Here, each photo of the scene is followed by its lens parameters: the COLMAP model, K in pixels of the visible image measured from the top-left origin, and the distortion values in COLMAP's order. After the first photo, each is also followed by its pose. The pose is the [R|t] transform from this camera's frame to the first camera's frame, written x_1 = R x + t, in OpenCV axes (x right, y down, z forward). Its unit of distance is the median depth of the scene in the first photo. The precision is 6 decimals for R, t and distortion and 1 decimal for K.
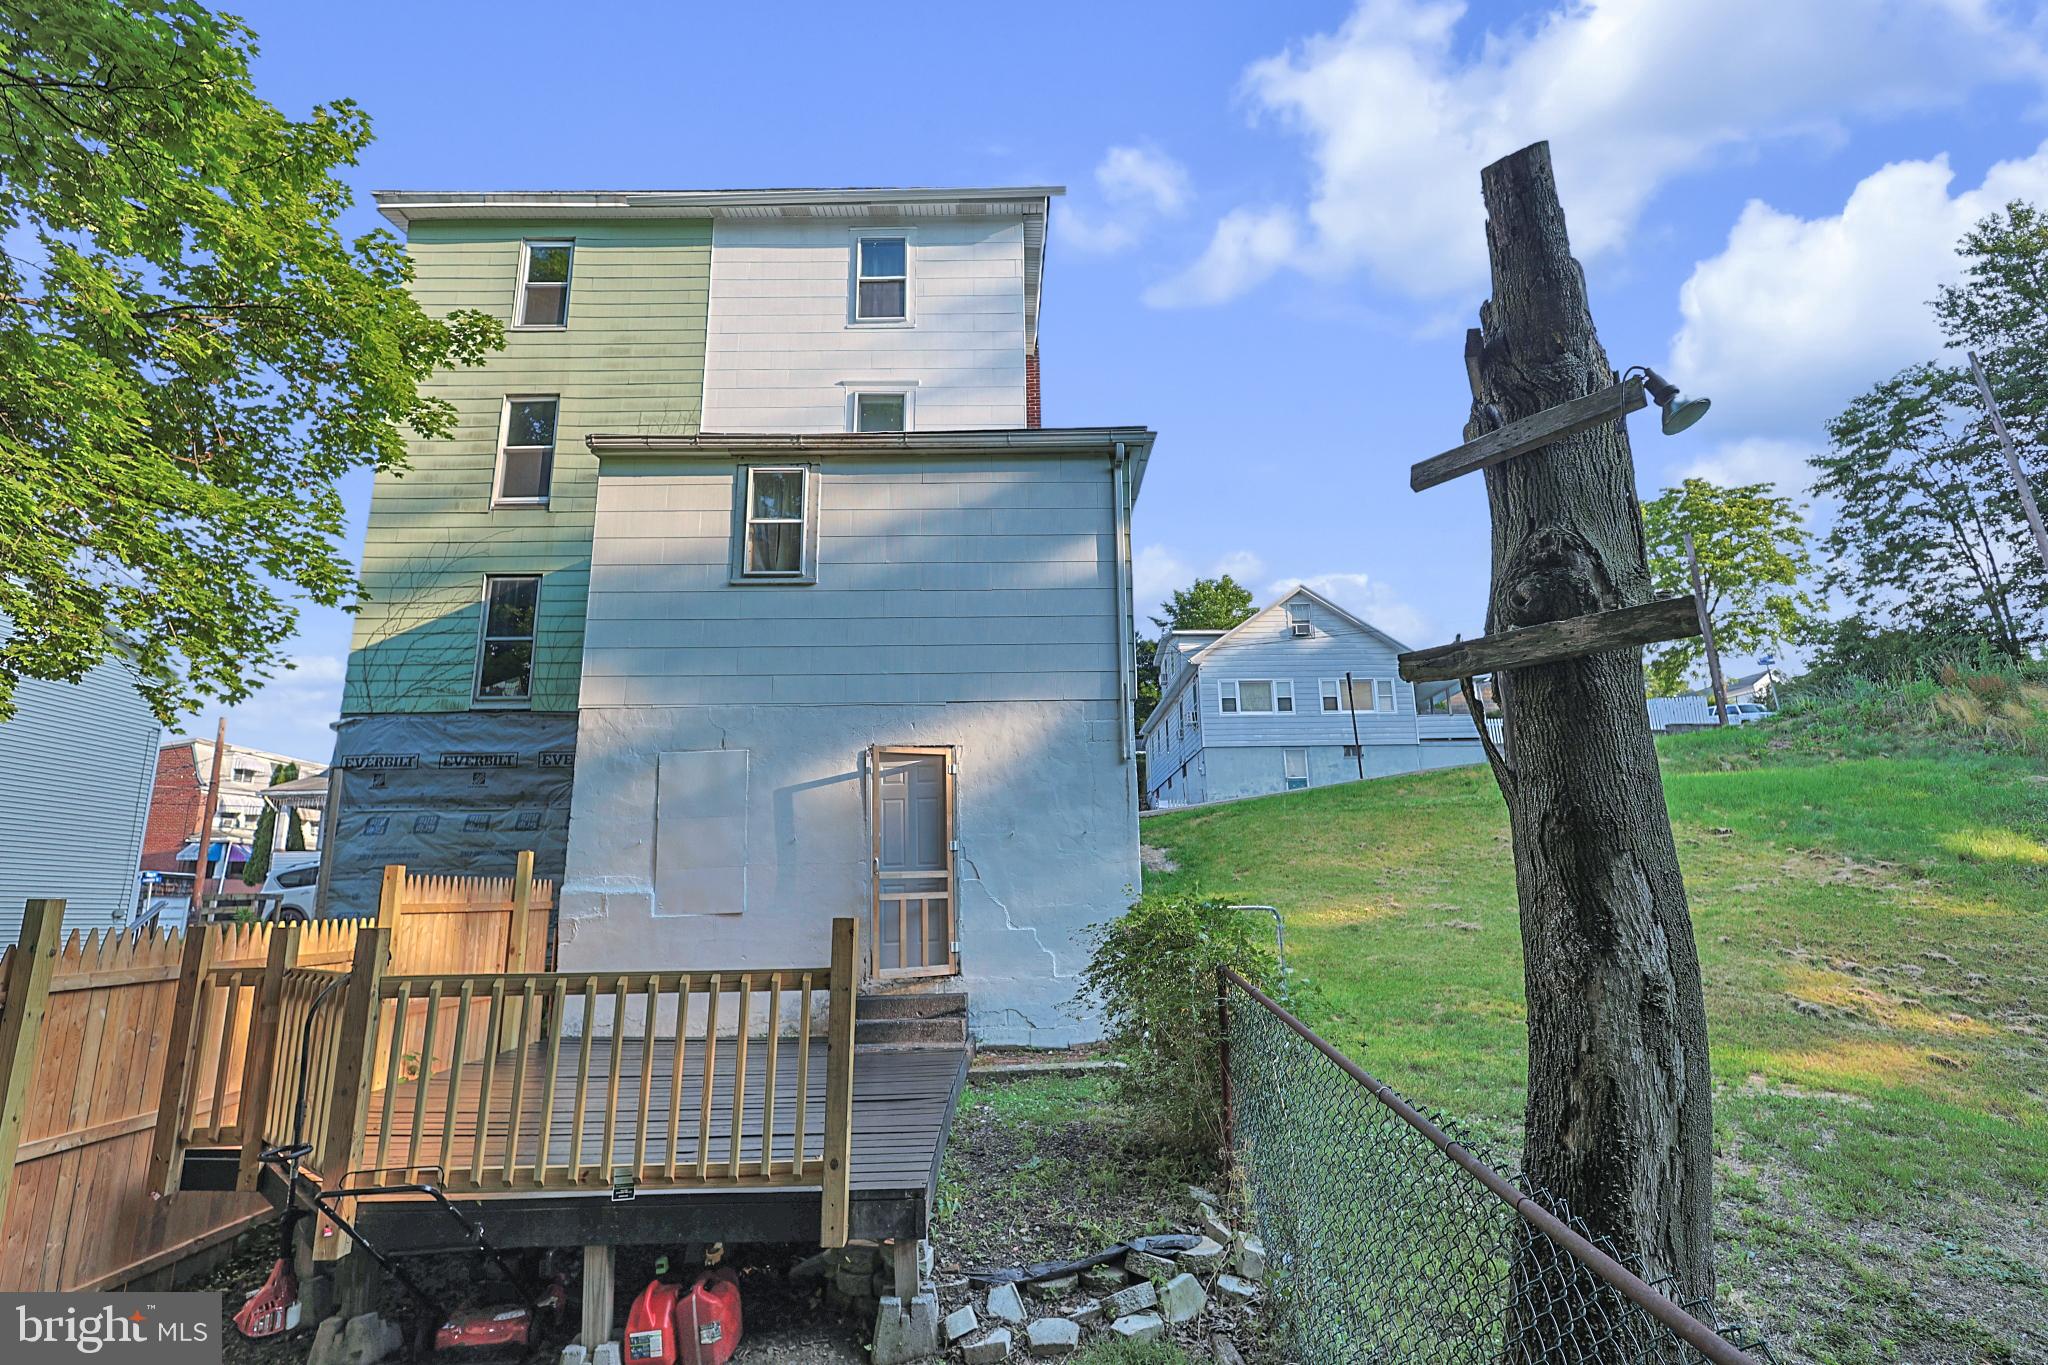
lens RADIAL K [[1034.2, 0, 915.4], [0, 1034.2, 665.5], [0, 0, 1]] dist [-0.001840, 0.001446]
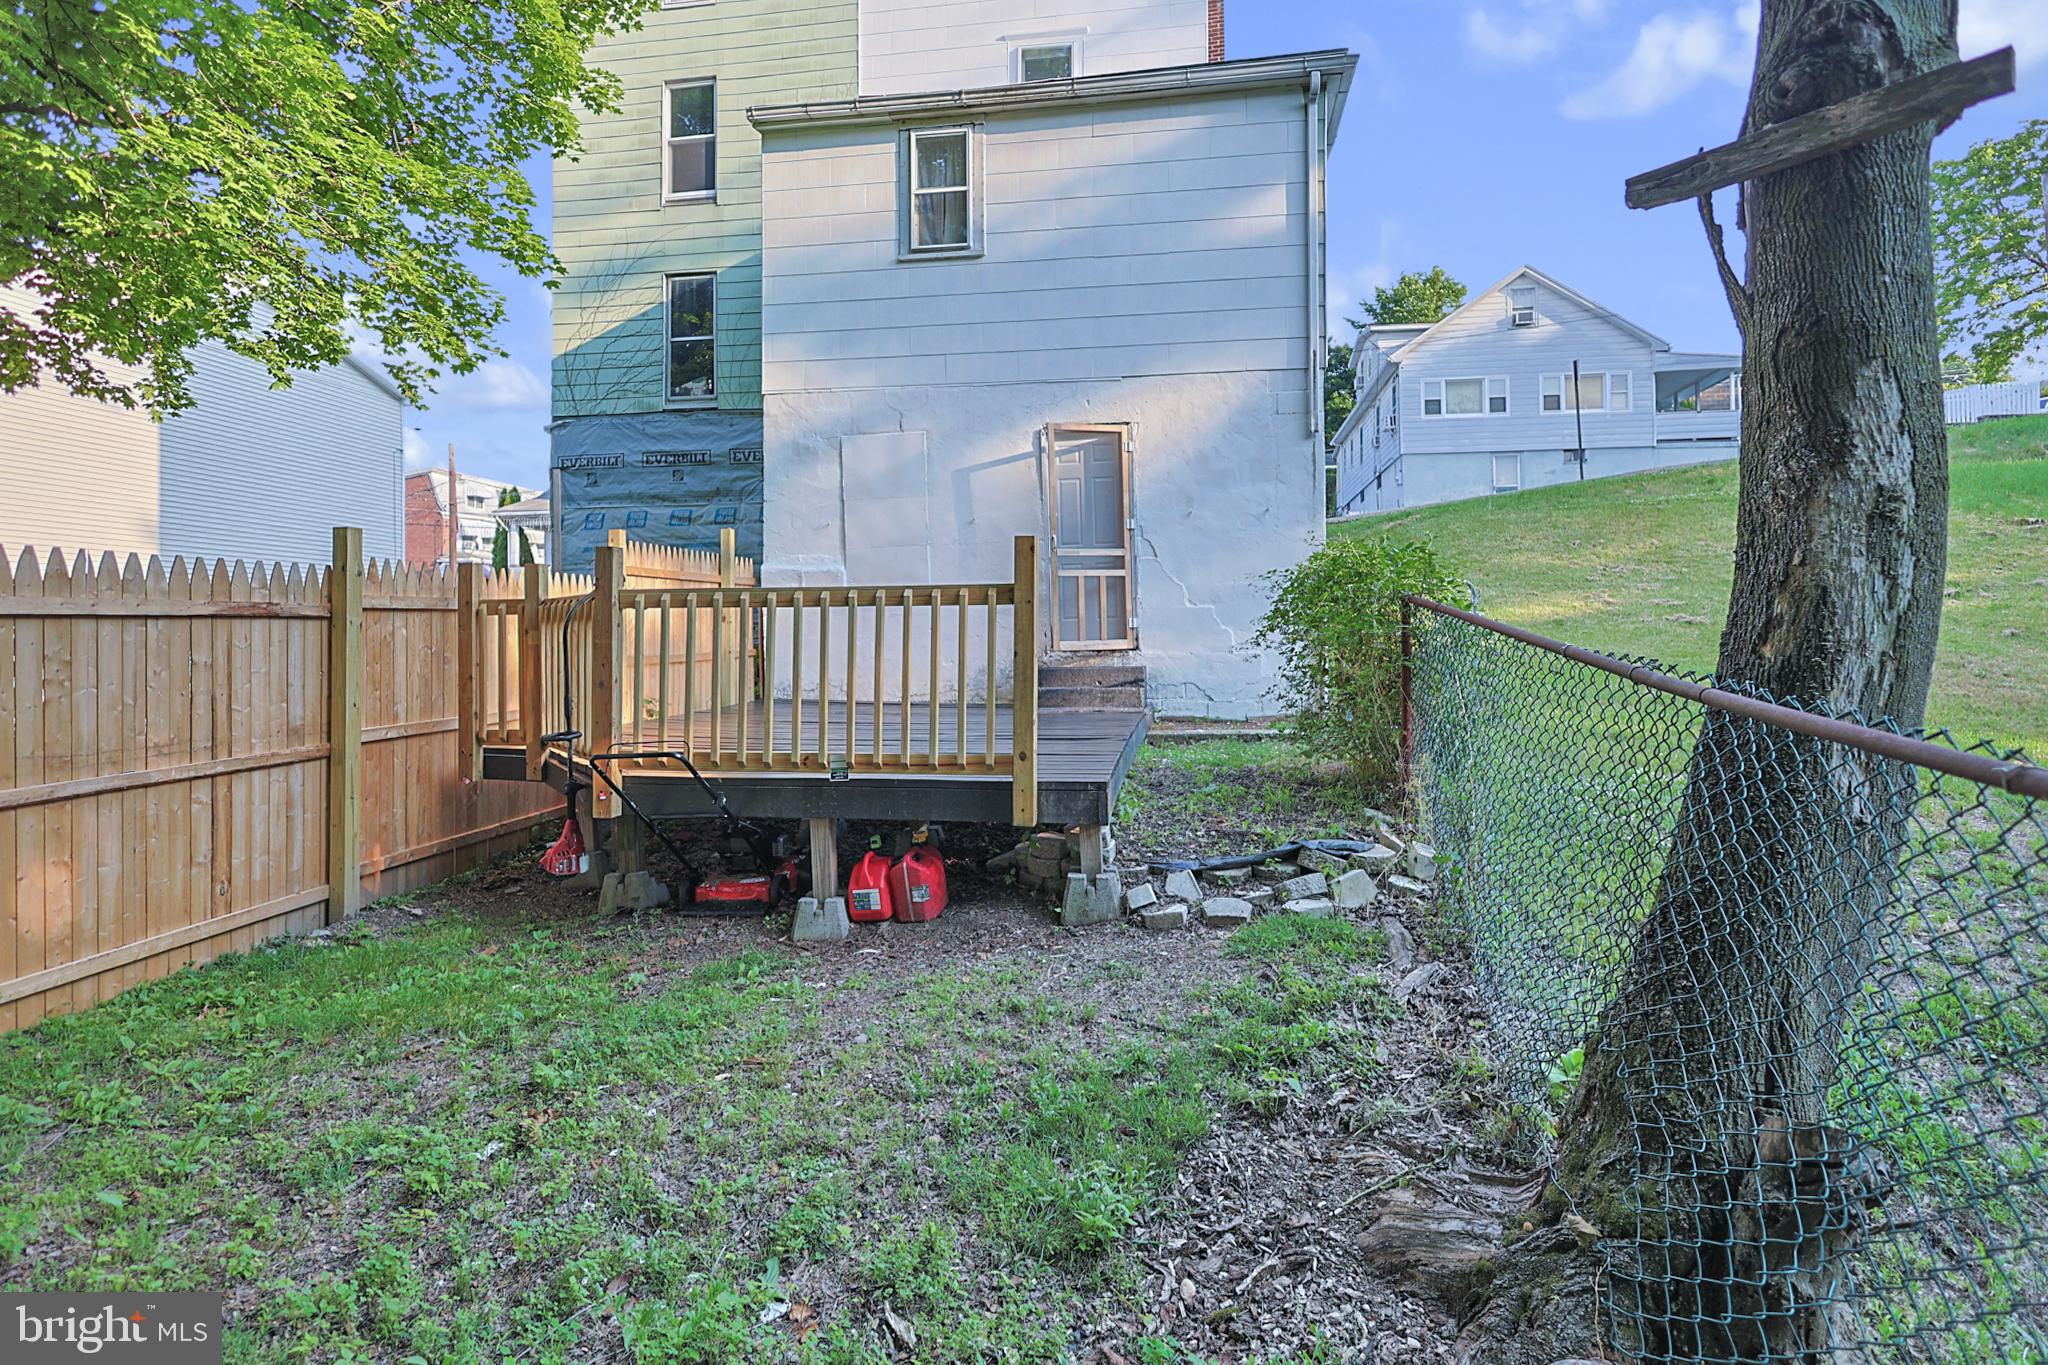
lens RADIAL K [[1034.2, 0, 915.4], [0, 1034.2, 665.5], [0, 0, 1]] dist [-0.001840, 0.001446]
pose [[0.985418, -0.017597, -0.169240, -0.002003], [0.053792, 0.975844, 0.211745, 0.094927], [0.161426, -0.217761, 0.962560, -0.038348]]
